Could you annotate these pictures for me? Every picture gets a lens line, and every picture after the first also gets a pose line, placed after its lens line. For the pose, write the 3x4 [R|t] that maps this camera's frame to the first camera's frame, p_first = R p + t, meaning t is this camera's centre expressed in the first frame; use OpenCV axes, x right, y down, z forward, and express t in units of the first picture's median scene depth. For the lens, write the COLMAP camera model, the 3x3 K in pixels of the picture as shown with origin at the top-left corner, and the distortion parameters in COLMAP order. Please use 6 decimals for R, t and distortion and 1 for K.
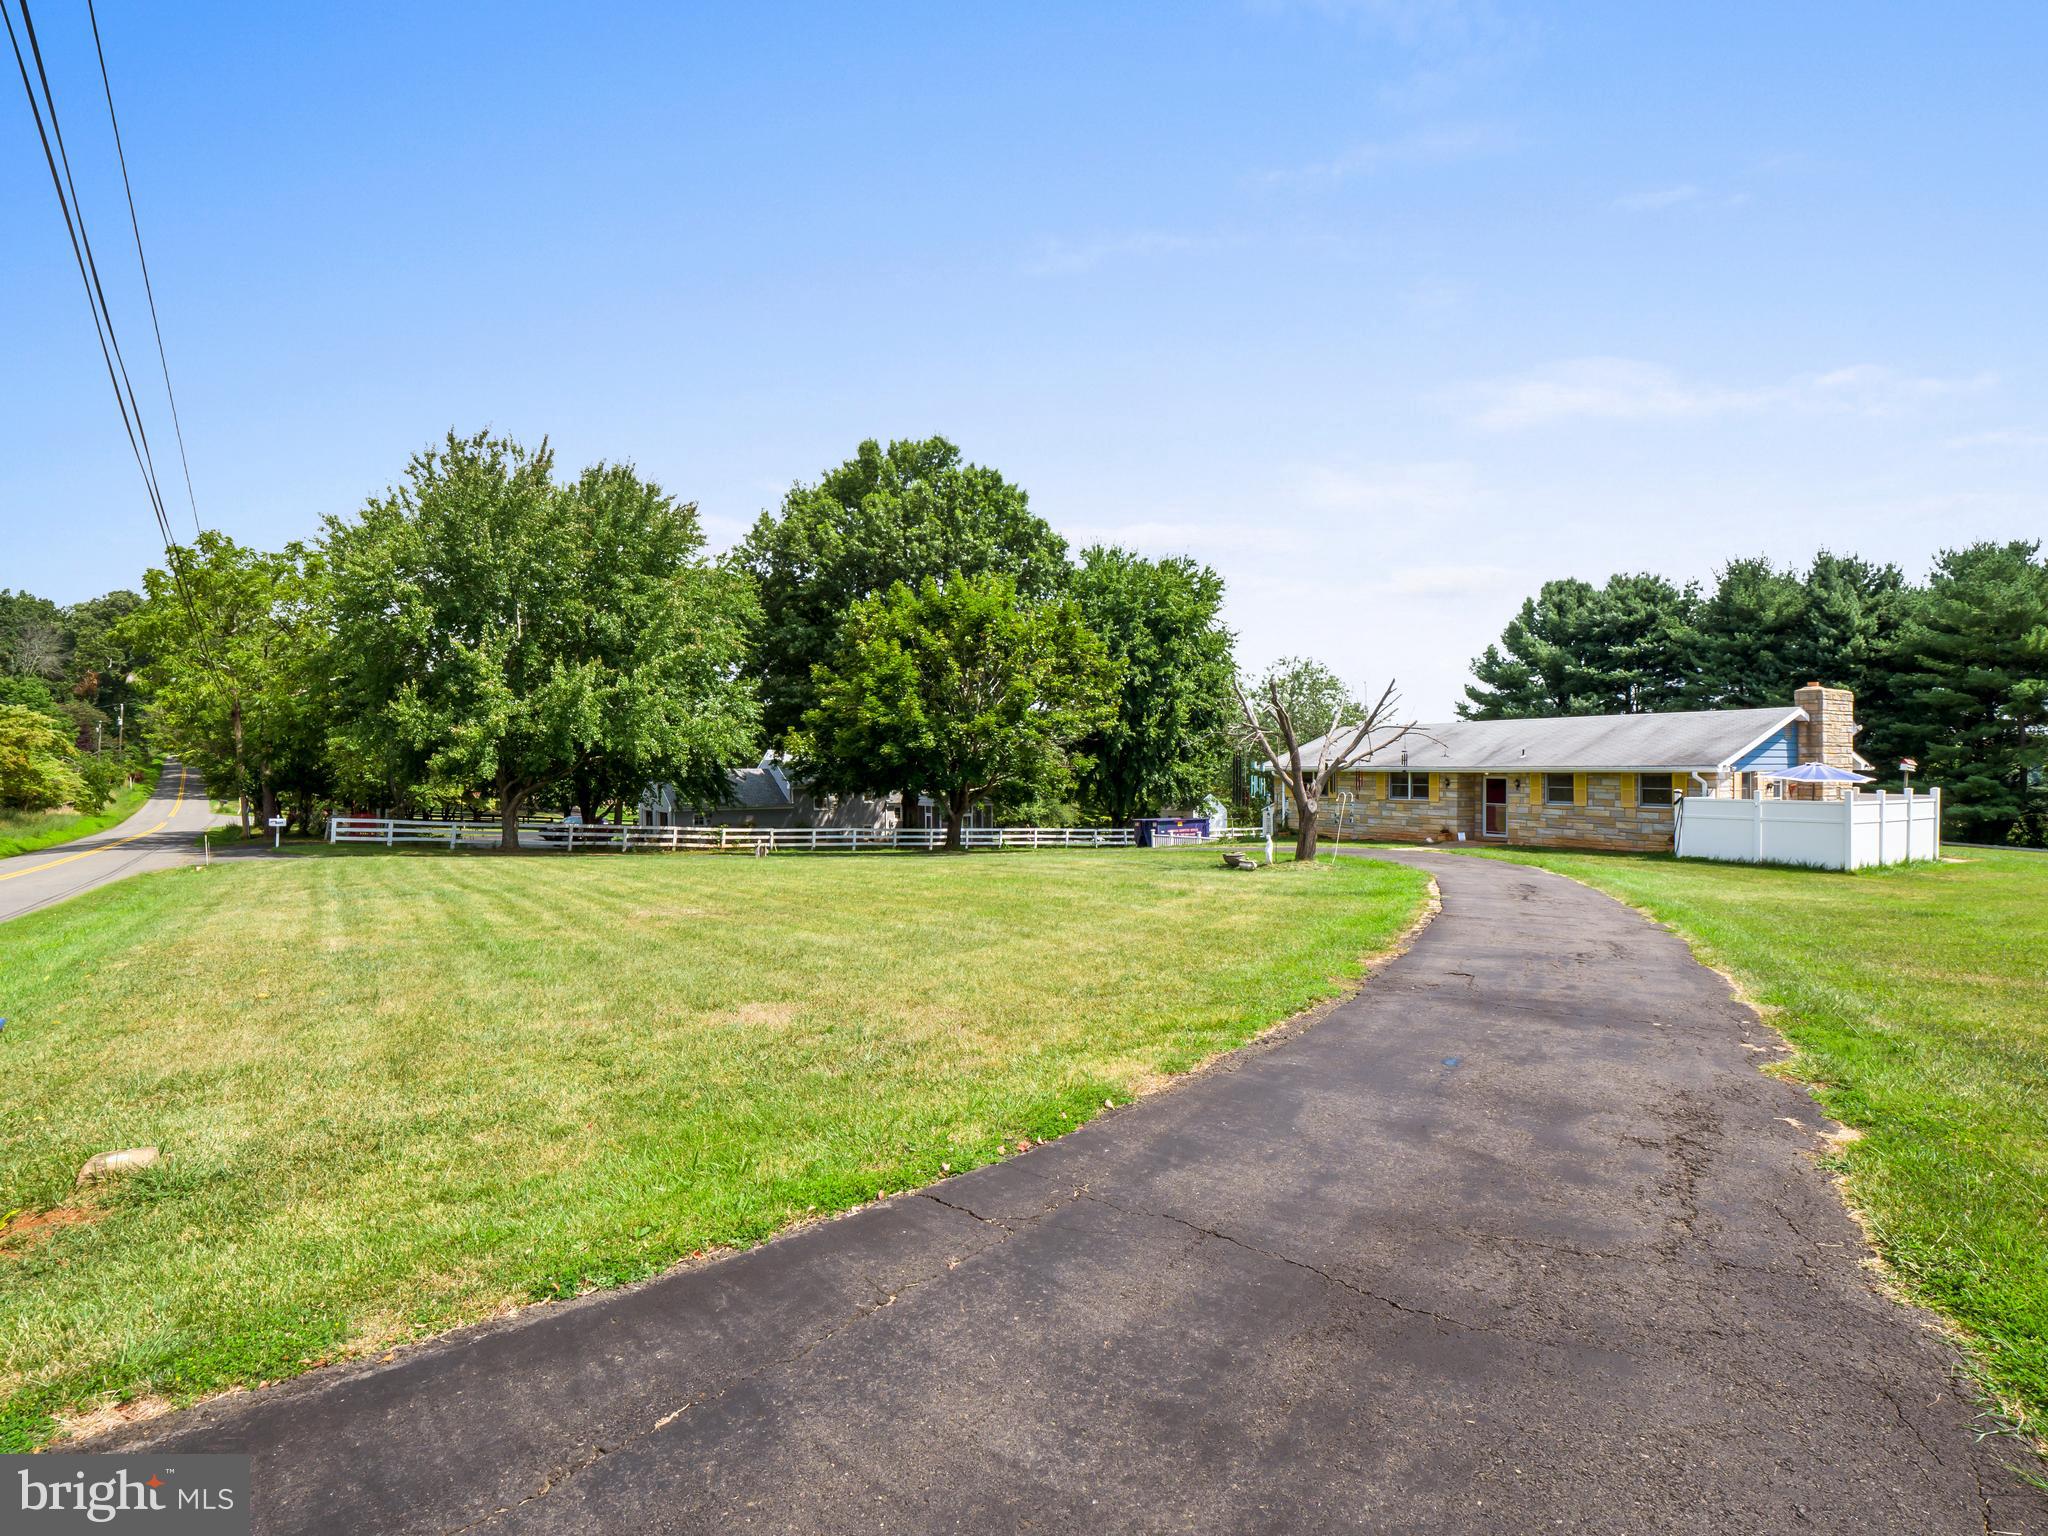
lens RADIAL K [[997.7, 0, 1007.1], [0, 997.7, 770.8], [0, 0, 1]] dist [-0.009630, -0.001244]
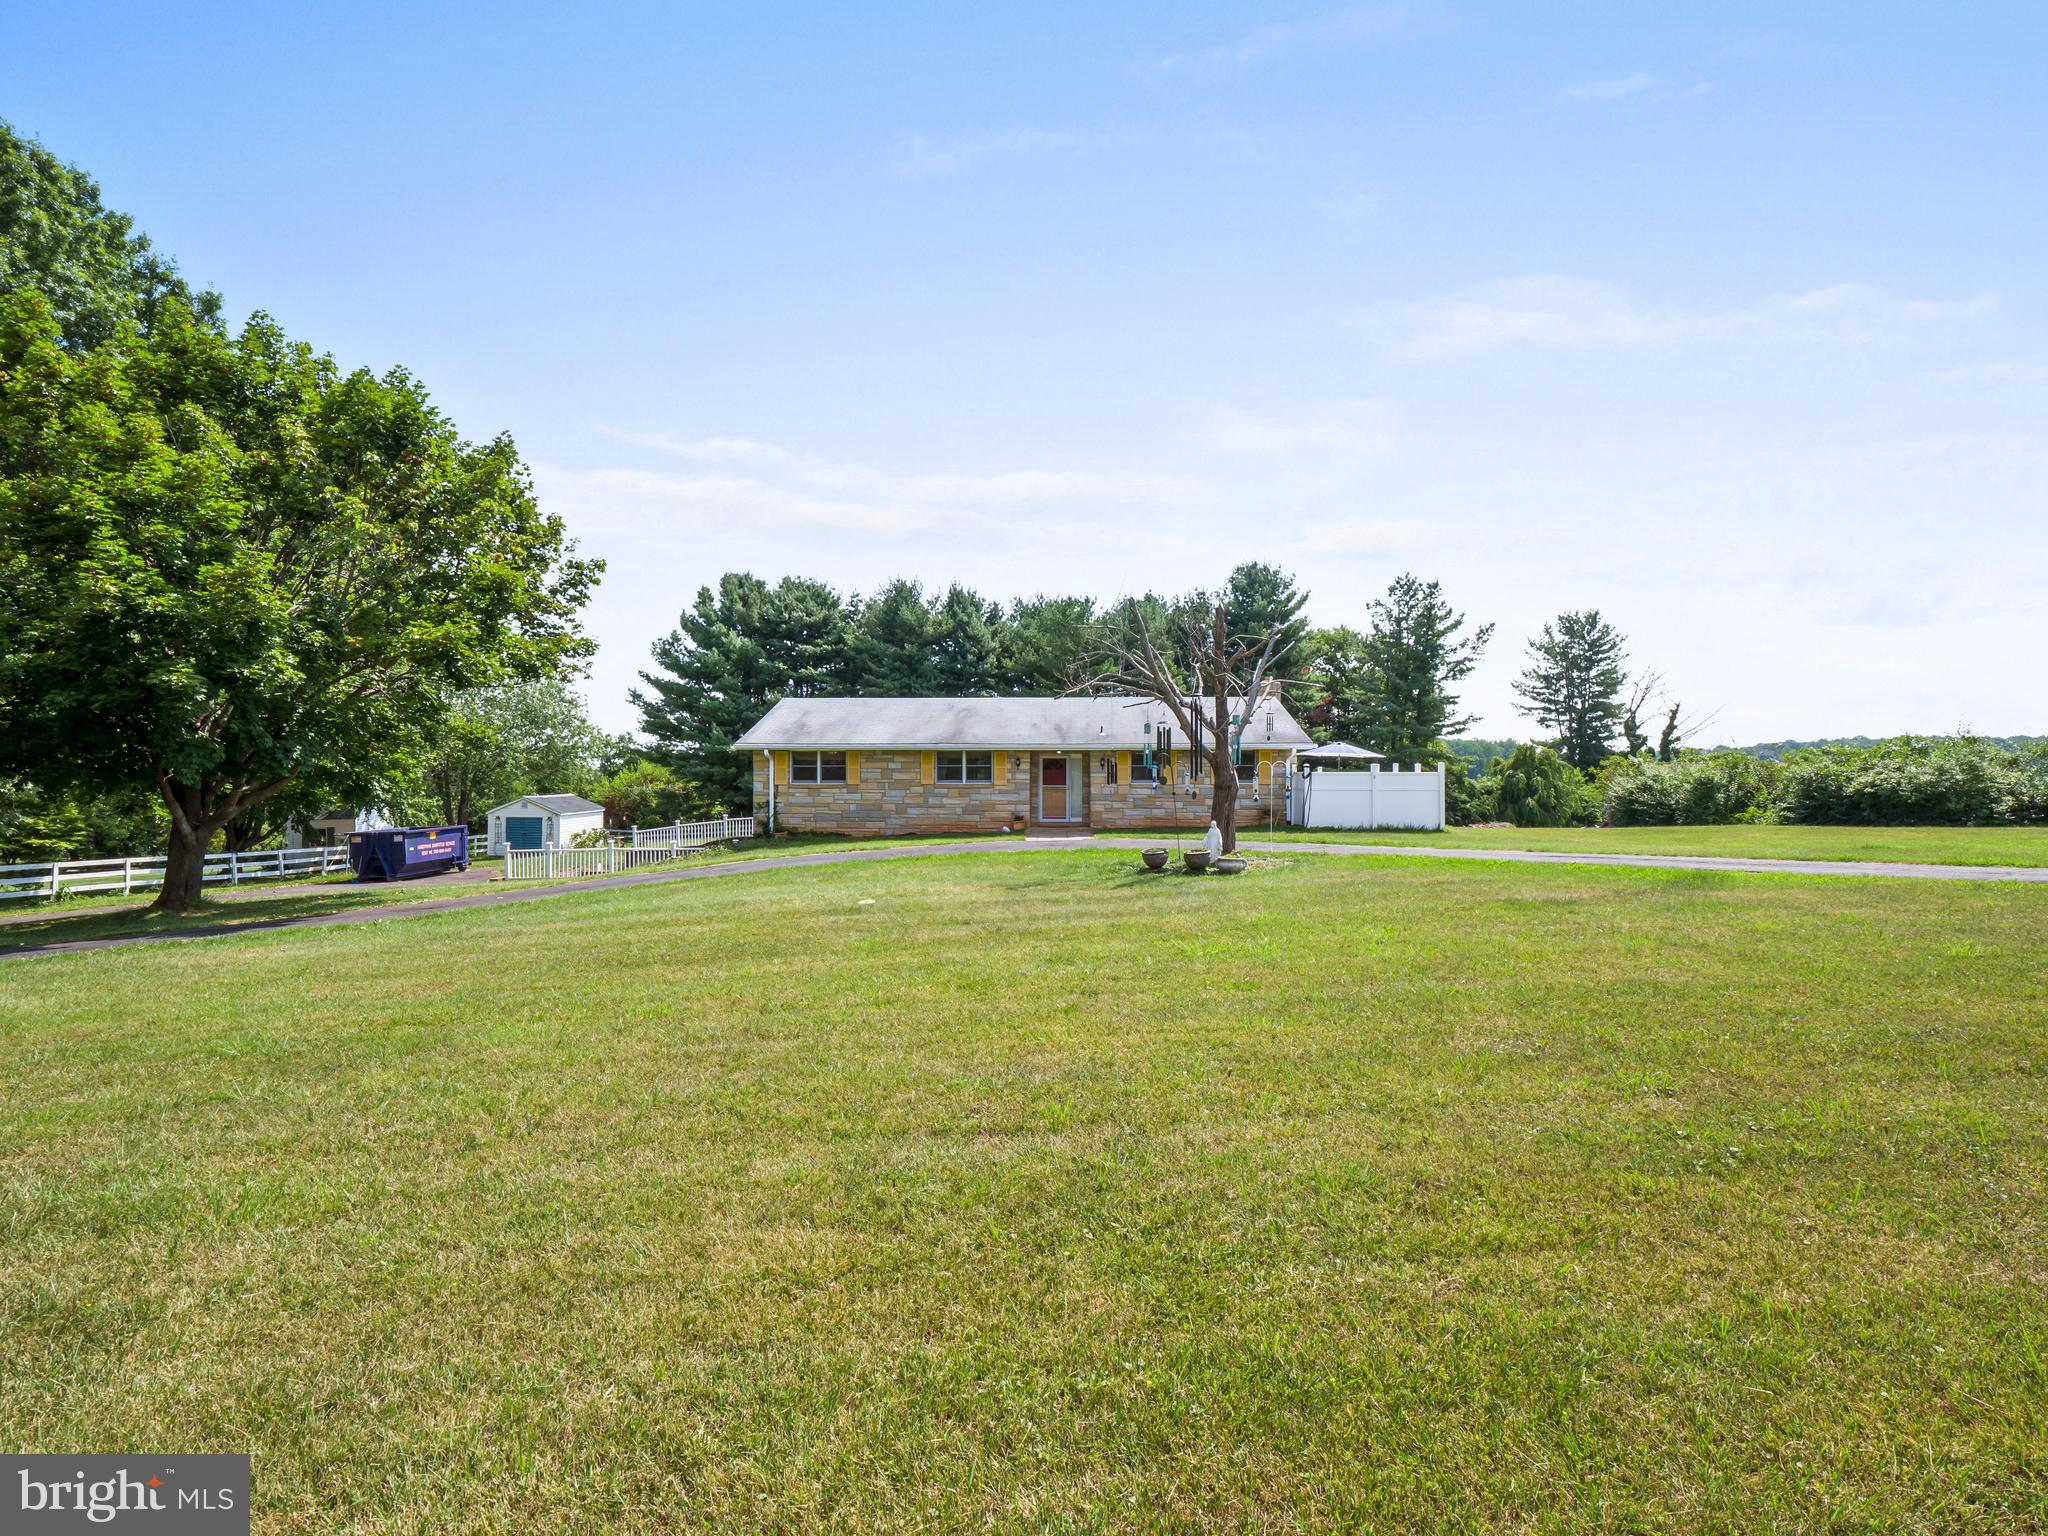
lens RADIAL K [[997.7, 0, 1023.2], [0, 997.7, 767.7], [0, 0, 1]] dist [-0.009630, -0.001244]
pose [[0.539823, 0.005015, 0.841764, -0.183911], [0.001311, 0.999976, -0.006798, 0.013925], [-0.841778, 0.004773, 0.539803, 0.323595]]
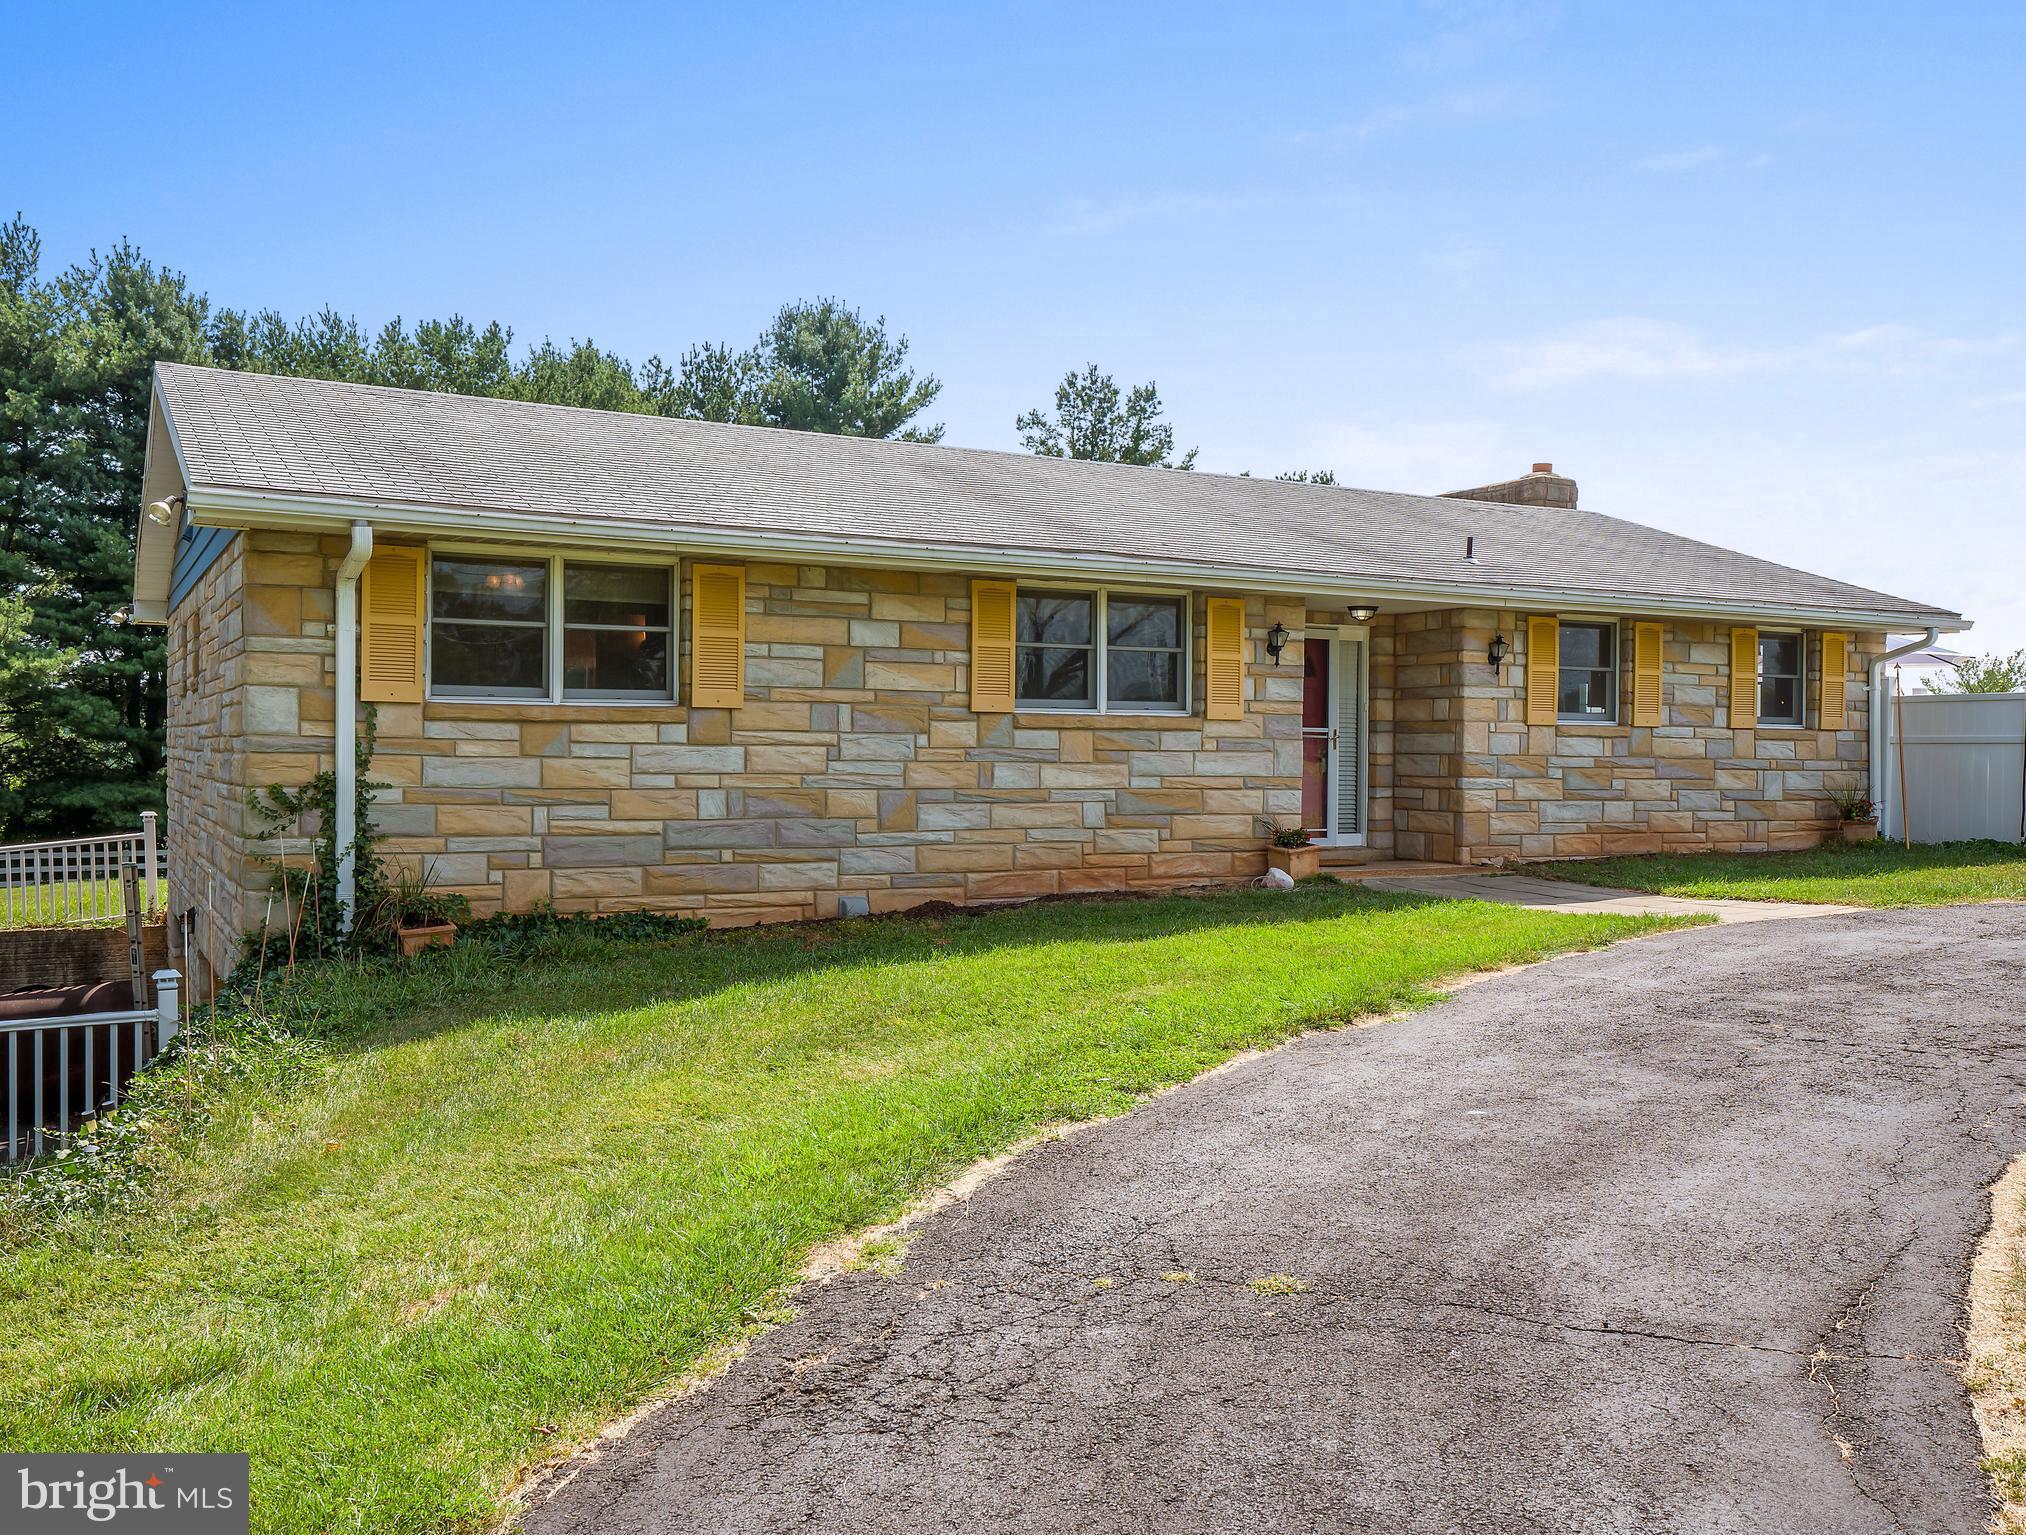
lens RADIAL K [[1767.7, 0, 1016.5], [0, 1767.7, 772.2], [0, 0, 1]] dist [-0.005681, 0.000912]
pose [[0.022558, 0.000240, 0.999746, -0.000993], [0.000095, 1.000000, -0.000242, 0.027737], [-0.999746, 0.000101, 0.022558, 0.654829]]
